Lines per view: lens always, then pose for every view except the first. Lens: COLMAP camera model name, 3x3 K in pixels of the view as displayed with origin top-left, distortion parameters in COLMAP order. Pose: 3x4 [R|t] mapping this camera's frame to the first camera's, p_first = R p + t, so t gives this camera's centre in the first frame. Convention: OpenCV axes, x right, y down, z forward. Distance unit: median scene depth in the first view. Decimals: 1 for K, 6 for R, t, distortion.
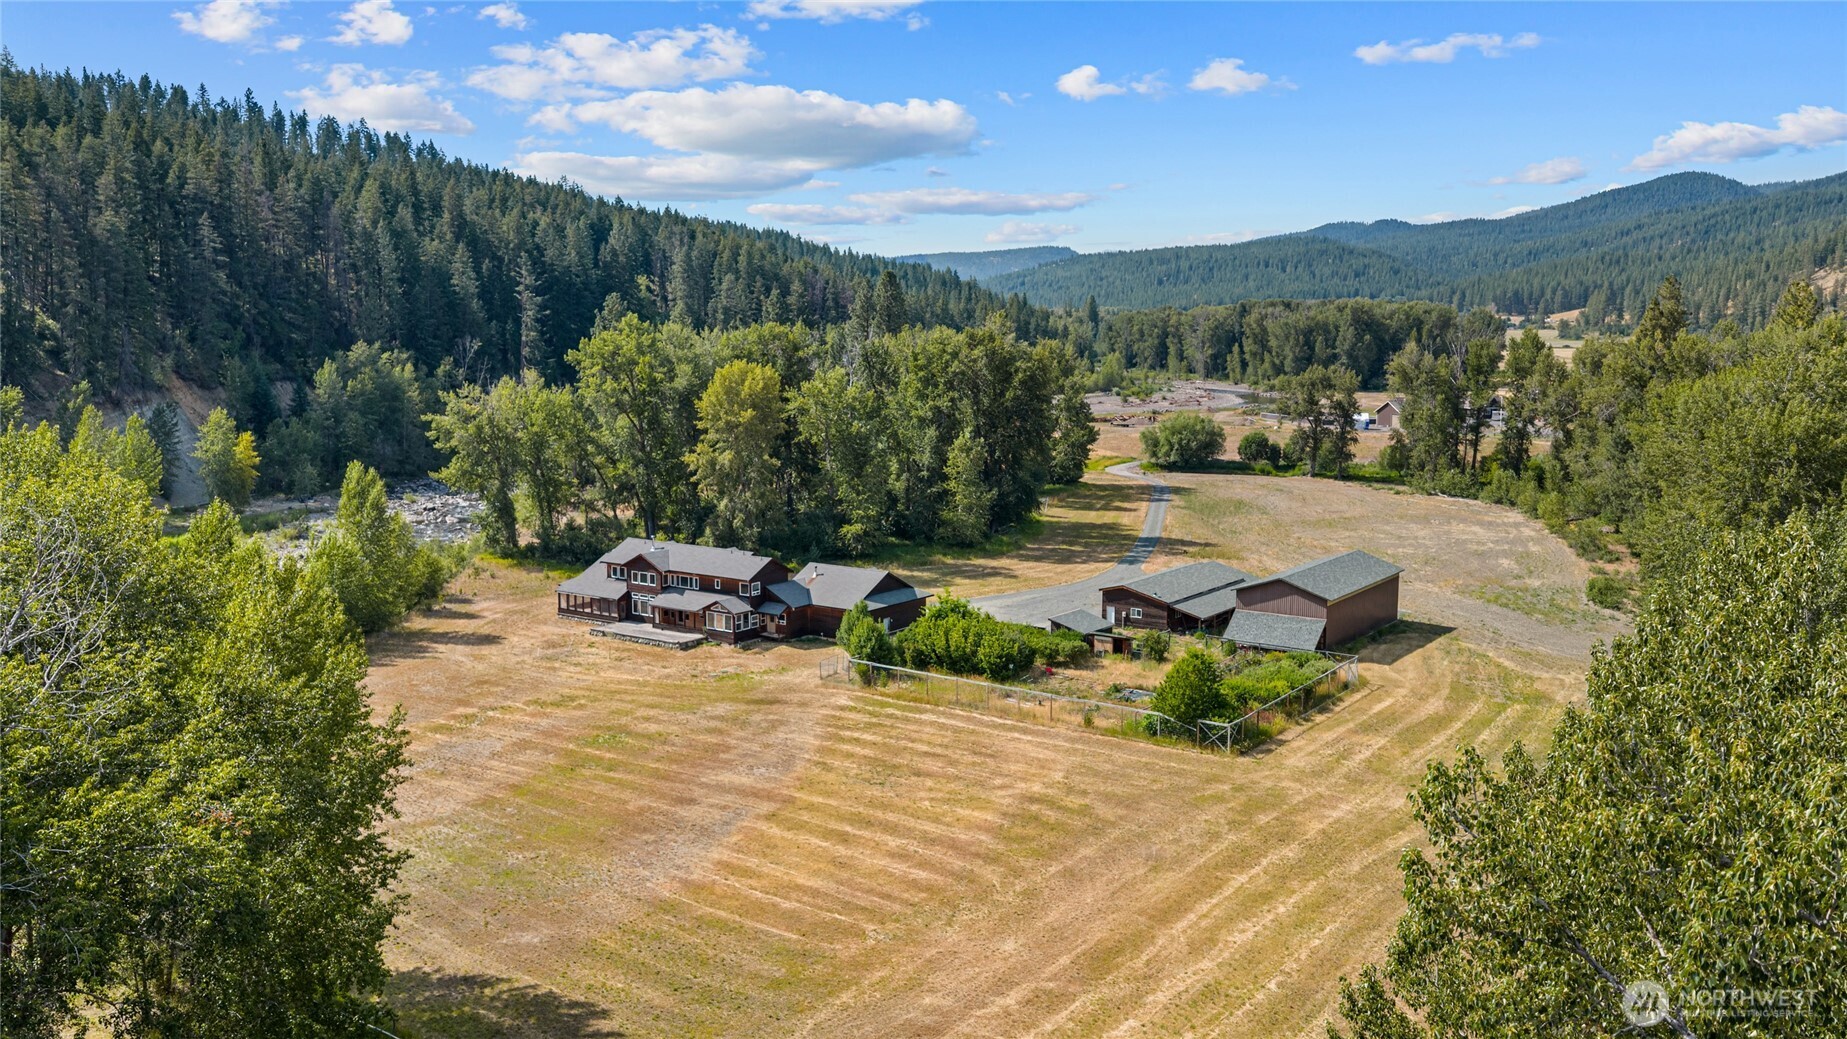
lens RADIAL K [[1517.0, 0, 921.2], [0, 1517.0, 520.6], [0, 0, 1]] dist [0.062047, -0.114859]
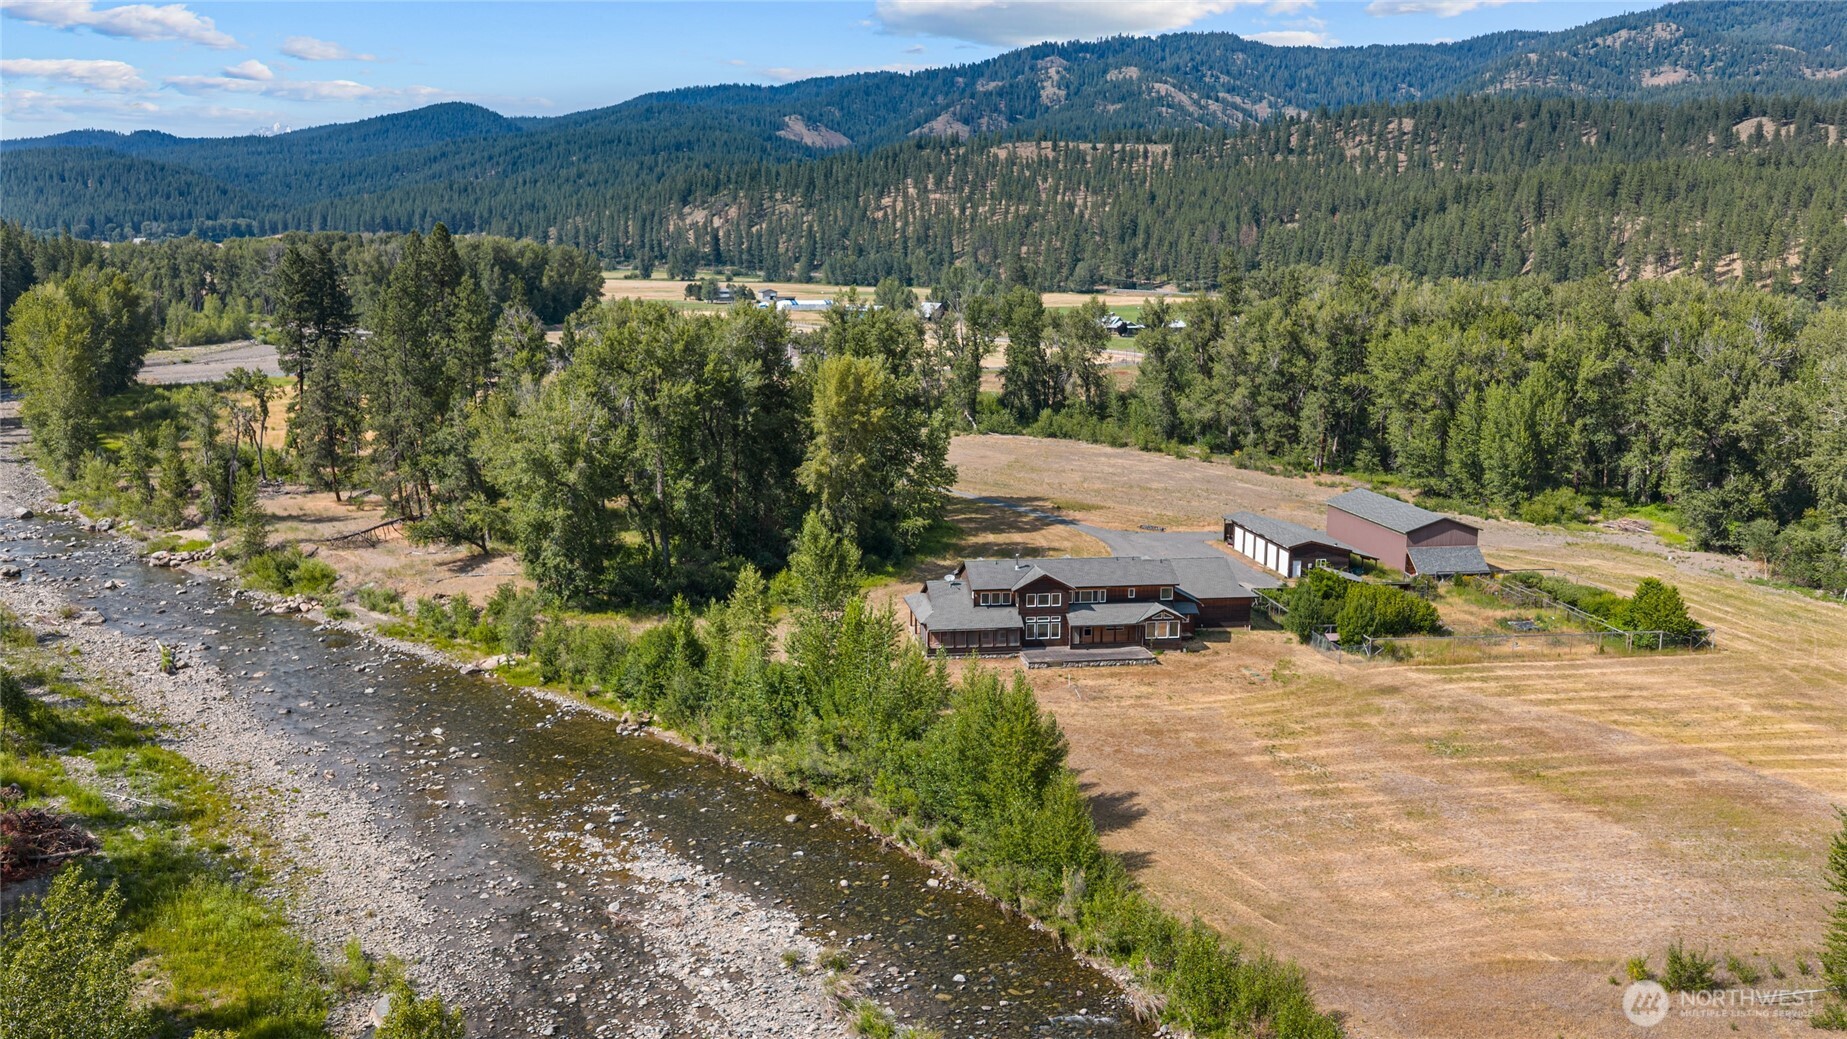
lens RADIAL K [[1517.0, 0, 926.3], [0, 1517.0, 514.9], [0, 0, 1]] dist [0.062047, -0.114859]
pose [[0.718538, -0.117507, 0.685490, -0.846662], [0.085004, 0.993072, 0.081131, -0.093254], [-0.690274, -0.000026, 0.723548, 0.367201]]
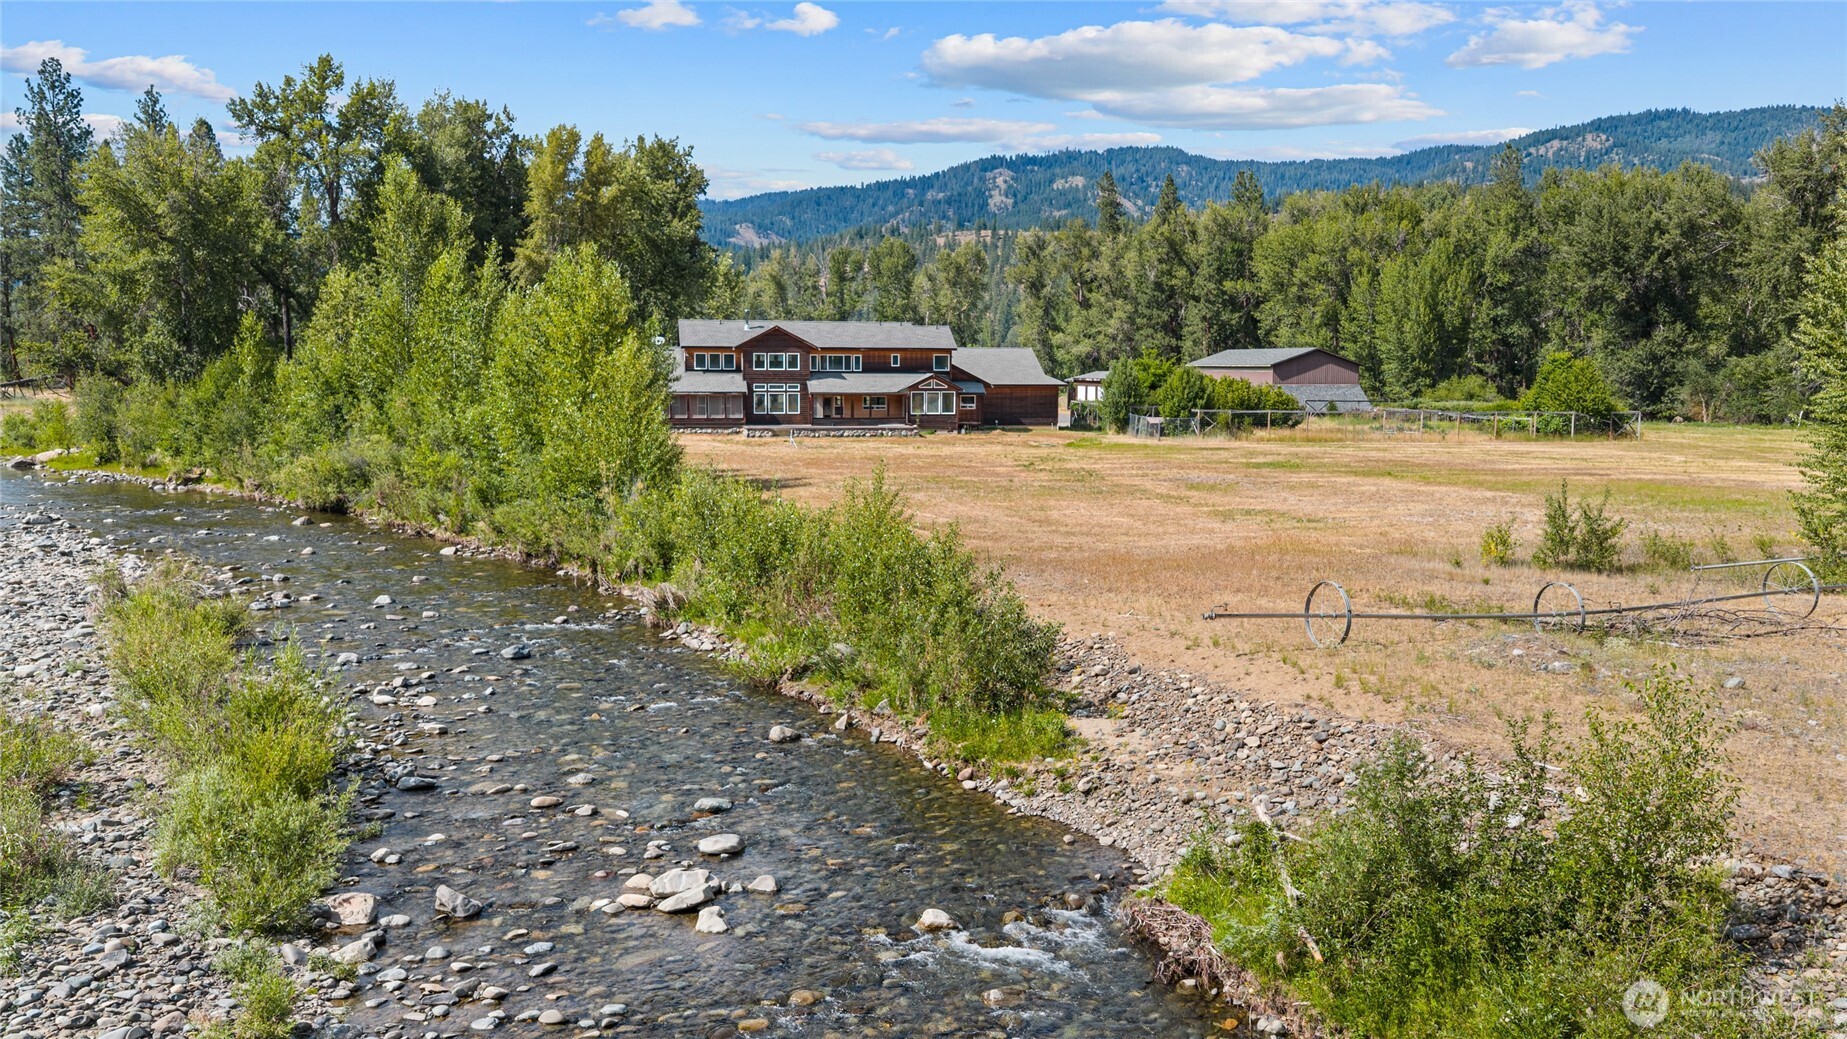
lens RADIAL K [[1517.0, 0, 927.0], [0, 1517.0, 506.8], [0, 0, 1]] dist [0.062047, -0.114859]
pose [[0.699150, -0.064509, 0.712059, -0.631209], [0.090089, 0.995932, 0.001771, 0.108603], [-0.709277, 0.062911, 0.702117, 0.441999]]
